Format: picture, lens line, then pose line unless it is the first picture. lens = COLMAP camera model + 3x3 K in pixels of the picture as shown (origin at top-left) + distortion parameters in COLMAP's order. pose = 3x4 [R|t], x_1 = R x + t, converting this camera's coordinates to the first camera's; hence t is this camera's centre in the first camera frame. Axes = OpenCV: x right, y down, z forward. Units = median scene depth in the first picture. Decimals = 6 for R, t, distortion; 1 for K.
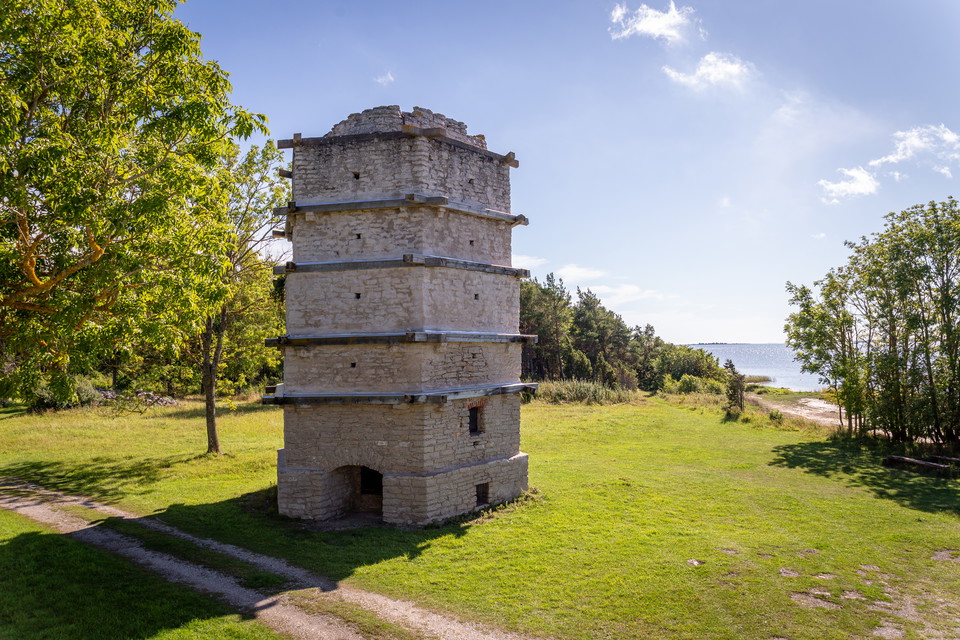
lens RADIAL K [[660.4, 0, 479.8], [0, 660.4, 317.5], [0, 0, 1]] dist [-0.001717, -0.000008]
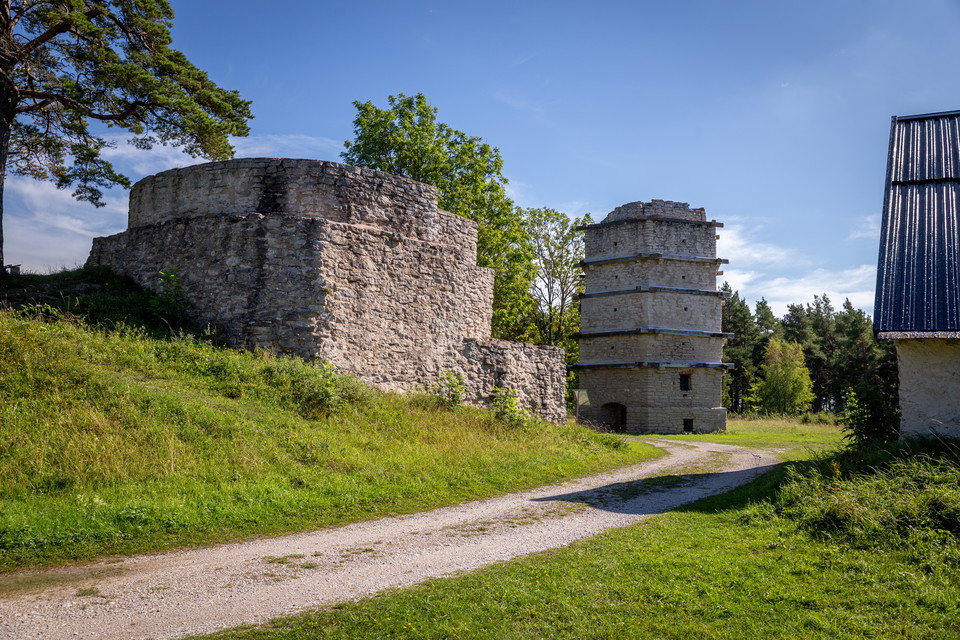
lens RADIAL K [[862.7, 0, 480.0], [0, 862.7, 320.2], [0, 0, 1]] dist [-0.001980, -0.000338]
pose [[0.871169, -0.024576, -0.490368, 0.646651], [-0.004012, 0.998357, -0.057163, 0.131207], [0.490967, 0.051766, 0.869639, -1.231023]]
